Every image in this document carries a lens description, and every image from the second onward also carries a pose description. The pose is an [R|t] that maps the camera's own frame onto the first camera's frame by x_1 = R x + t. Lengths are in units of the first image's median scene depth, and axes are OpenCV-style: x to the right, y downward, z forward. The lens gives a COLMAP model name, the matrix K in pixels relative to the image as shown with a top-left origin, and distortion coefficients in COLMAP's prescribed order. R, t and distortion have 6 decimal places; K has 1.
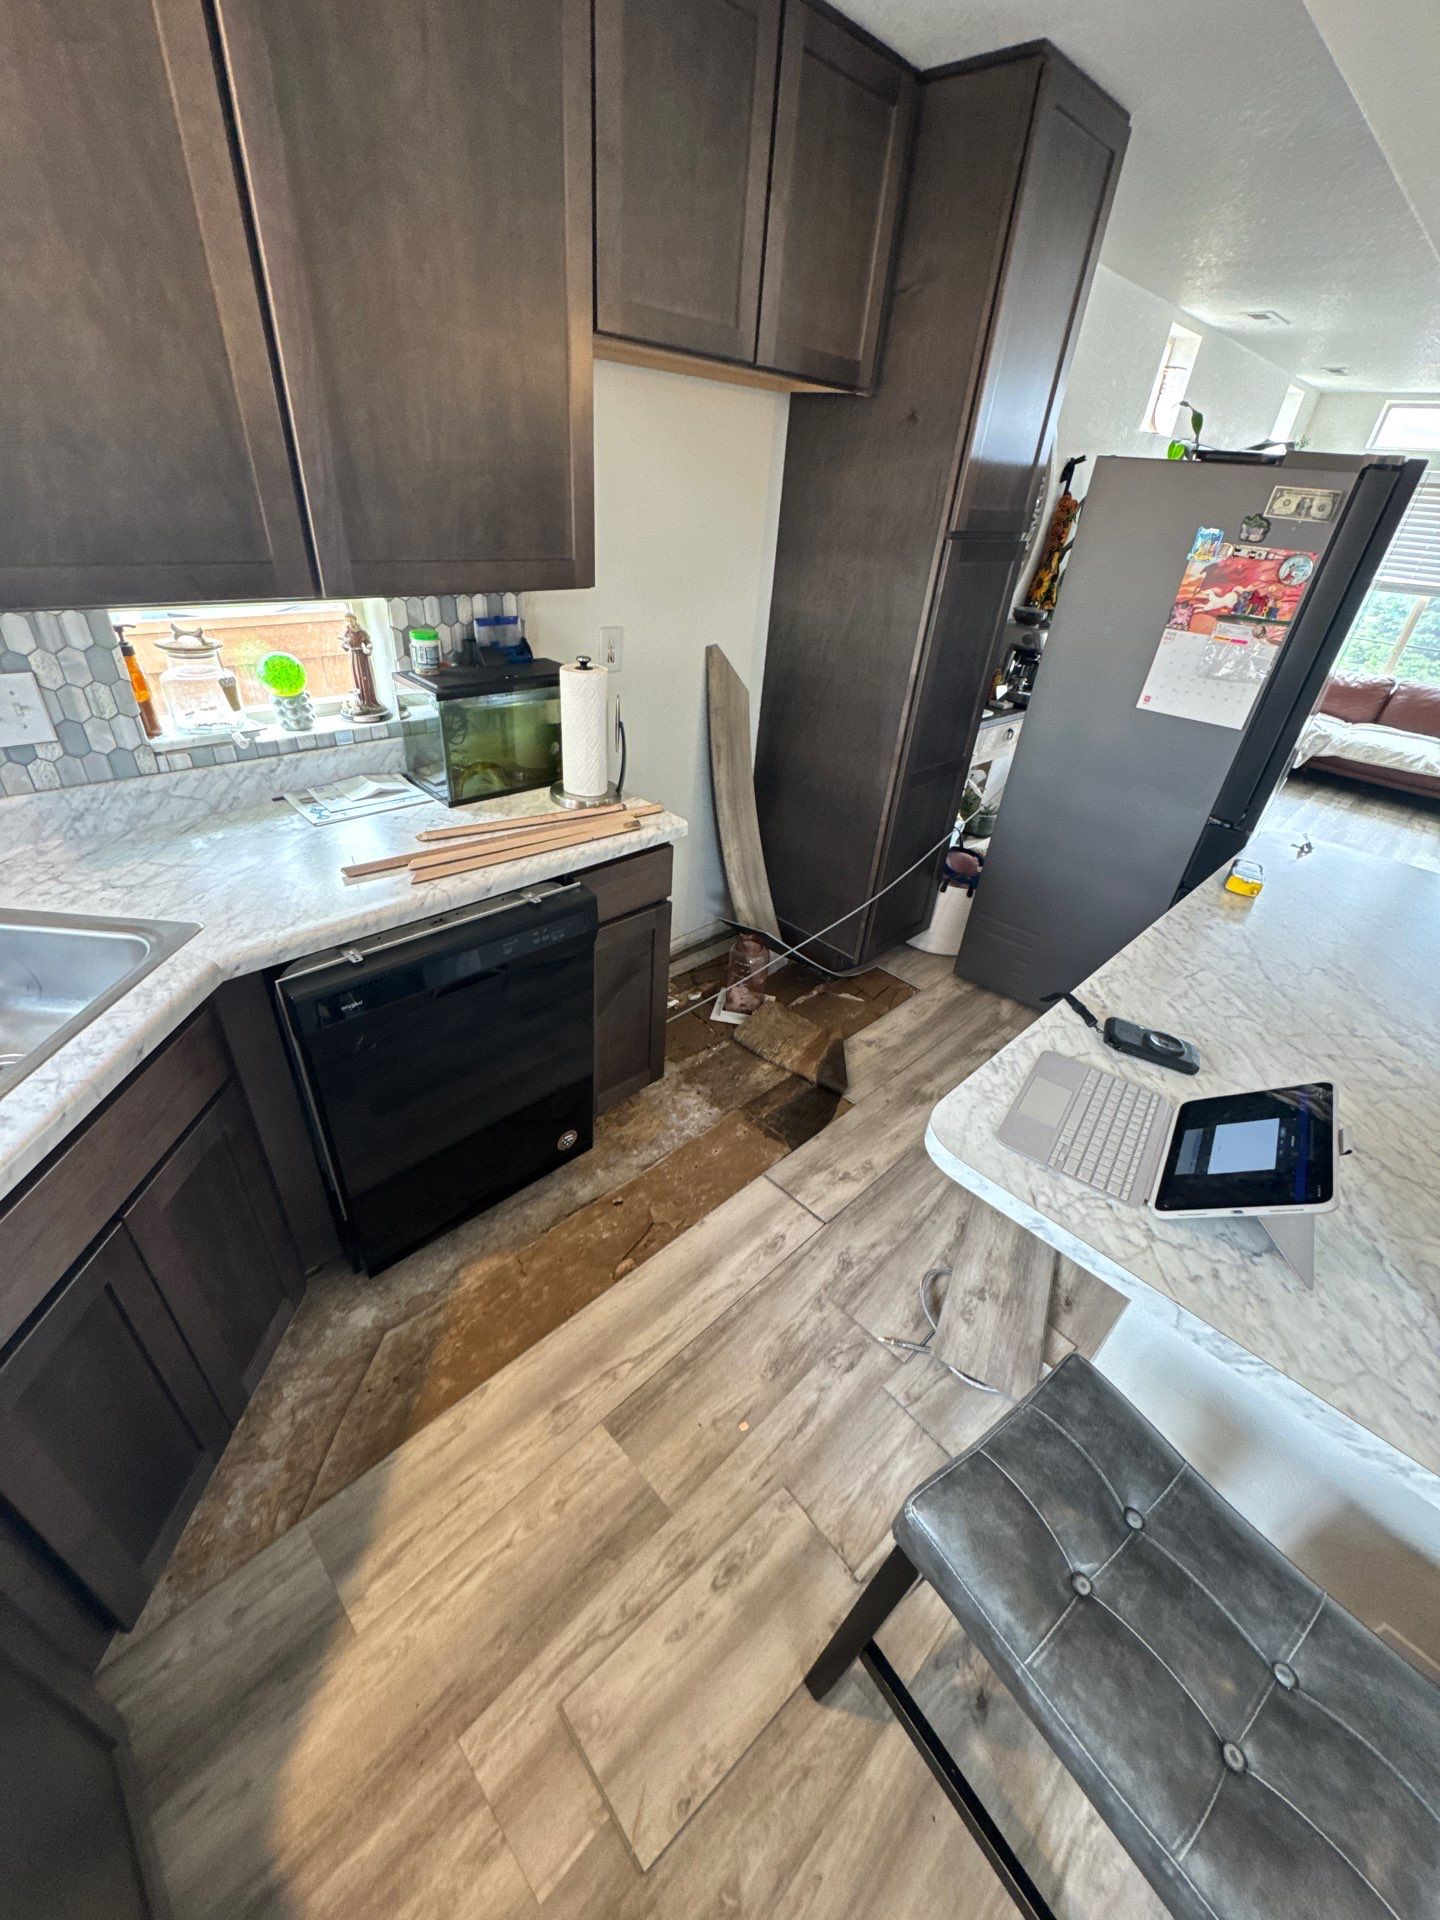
lens RADIAL K [[765.7, 0, 722.0], [0, 765.7, 959.0], [0, 0, 1]] dist [-0.002881, 0.001174]
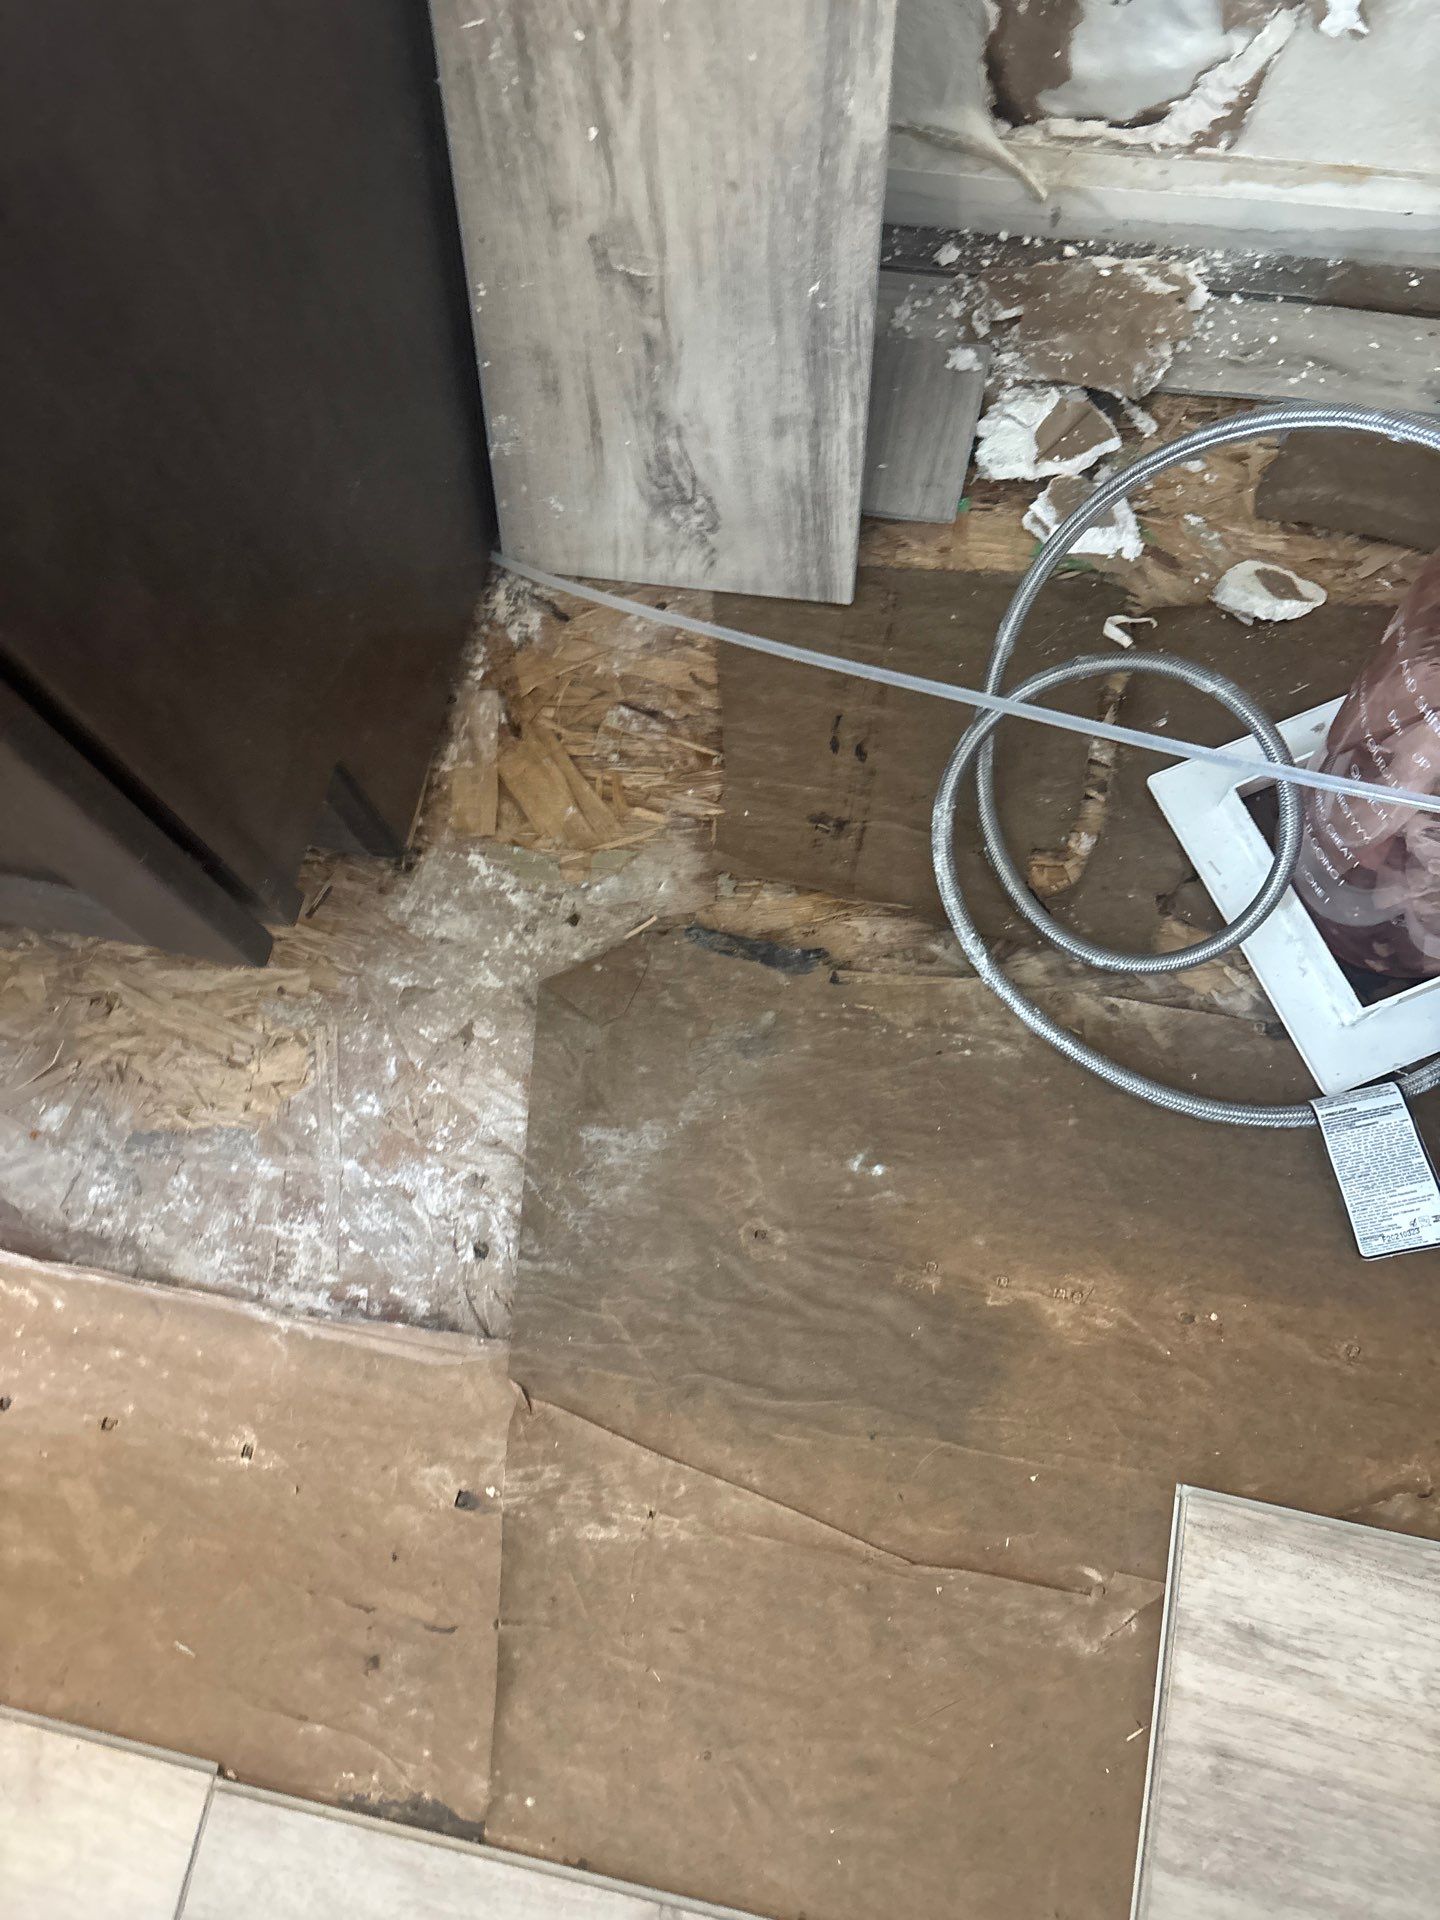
lens RADIAL K [[1465.4, 0, 700.1], [0, 1465.4, 950.3], [0, 0, 1]] dist [0.039275, -0.050470]
pose [[0.542198, 0.737036, -0.403483, 0.132048], [-0.330340, 0.628505, 0.704171, -0.137670], [0.772591, -0.248514, 0.584247, 1.126219]]
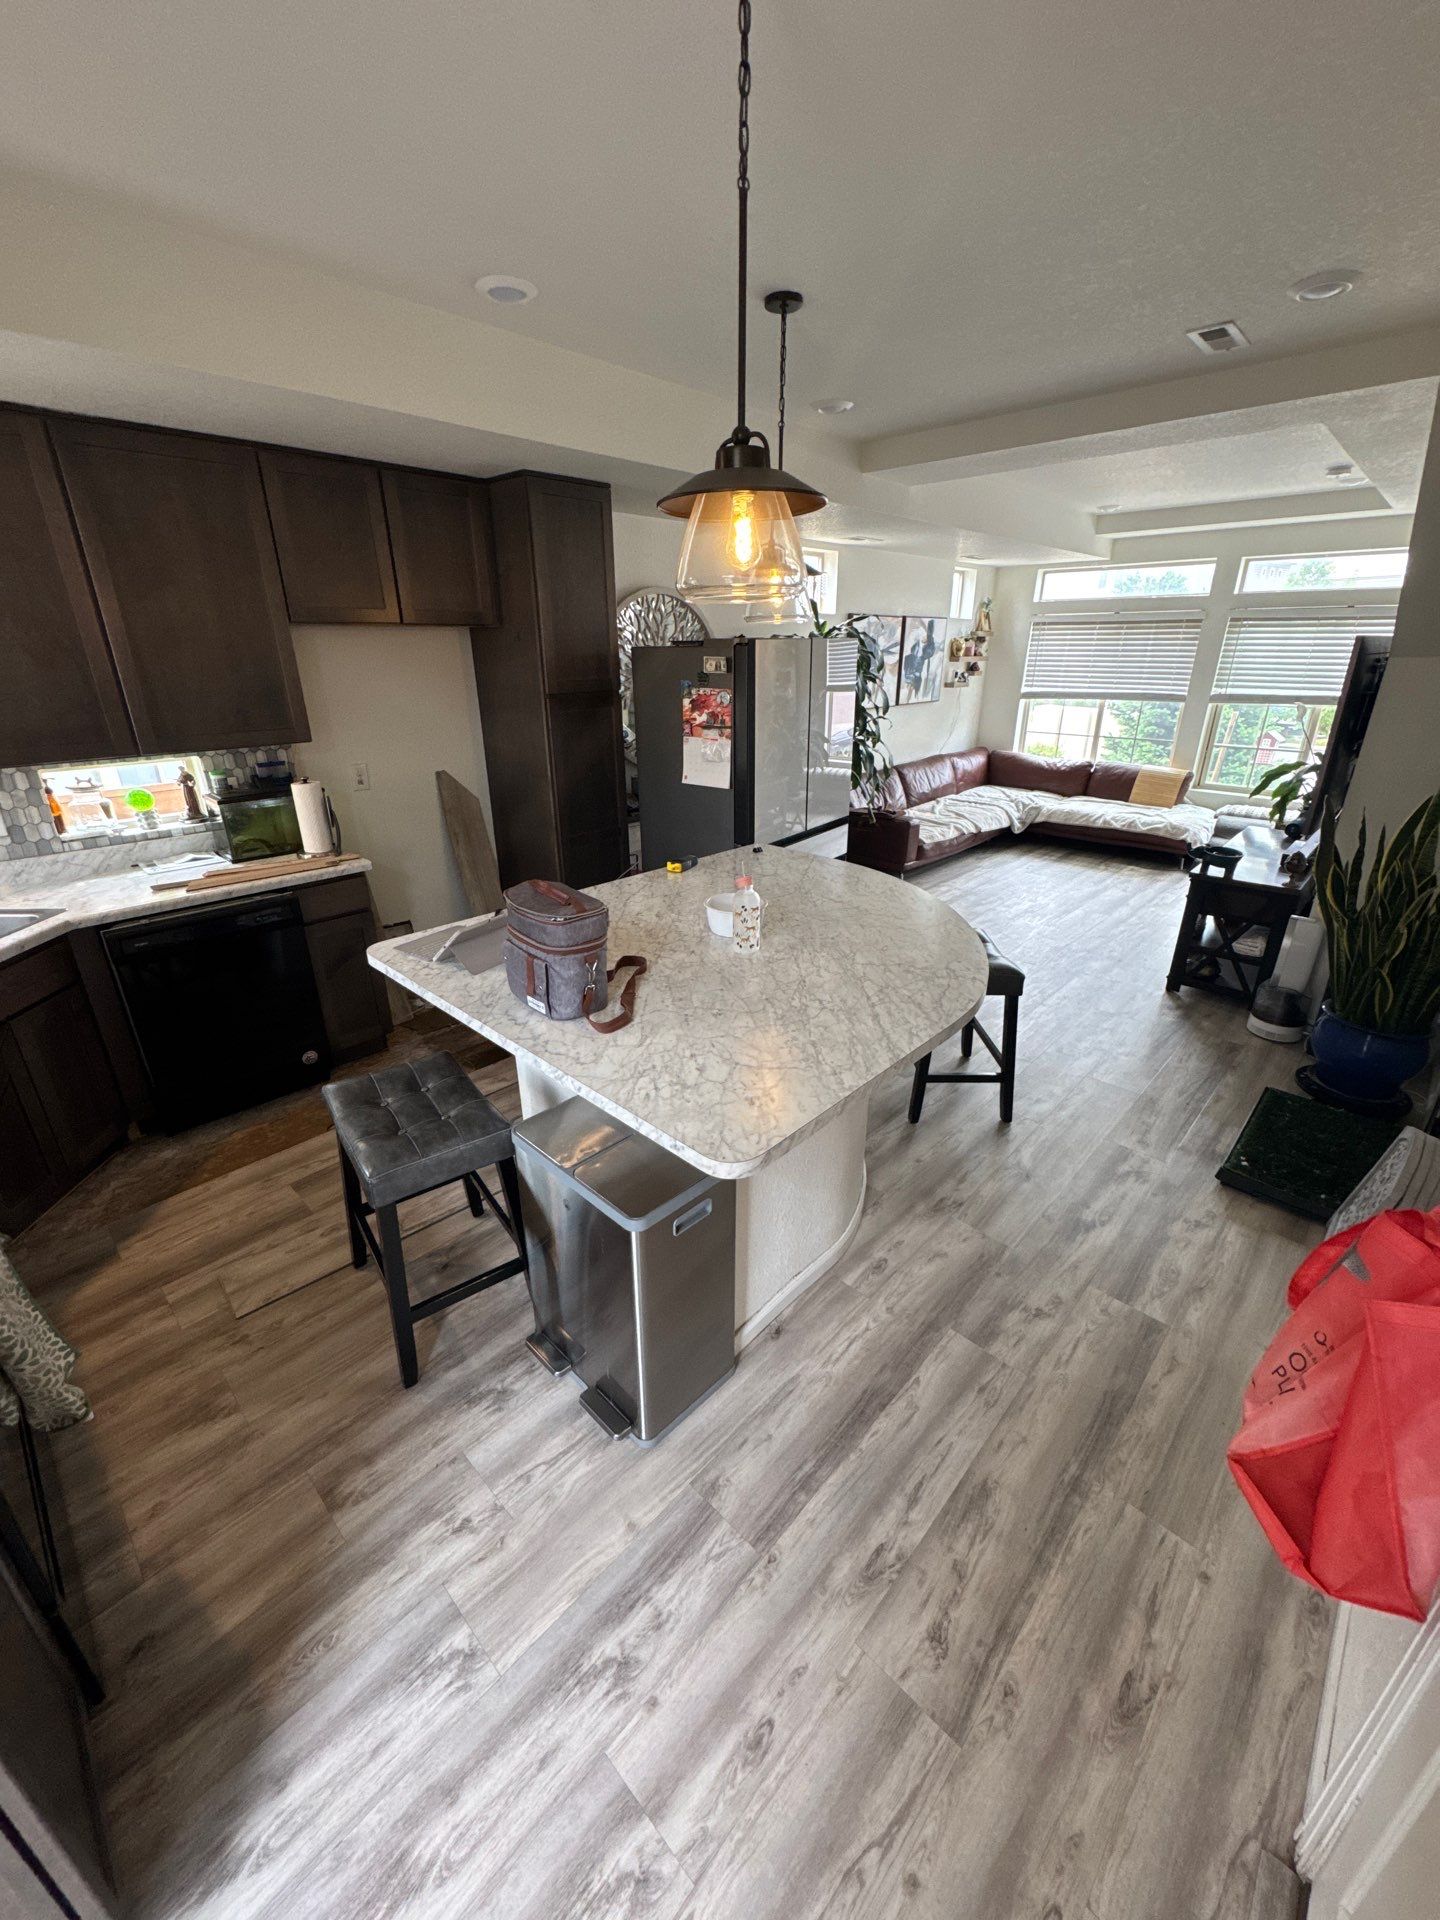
lens RADIAL K [[765.7, 0, 722.9], [0, 765.7, 960.1], [0, 0, 1]] dist [-0.002881, 0.001174]
pose [[0.996422, -0.084513, -0.000617, 0.767958], [0.083129, 0.981368, -0.173225, 0.428180], [0.015245, 0.172554, 0.984882, -0.700157]]
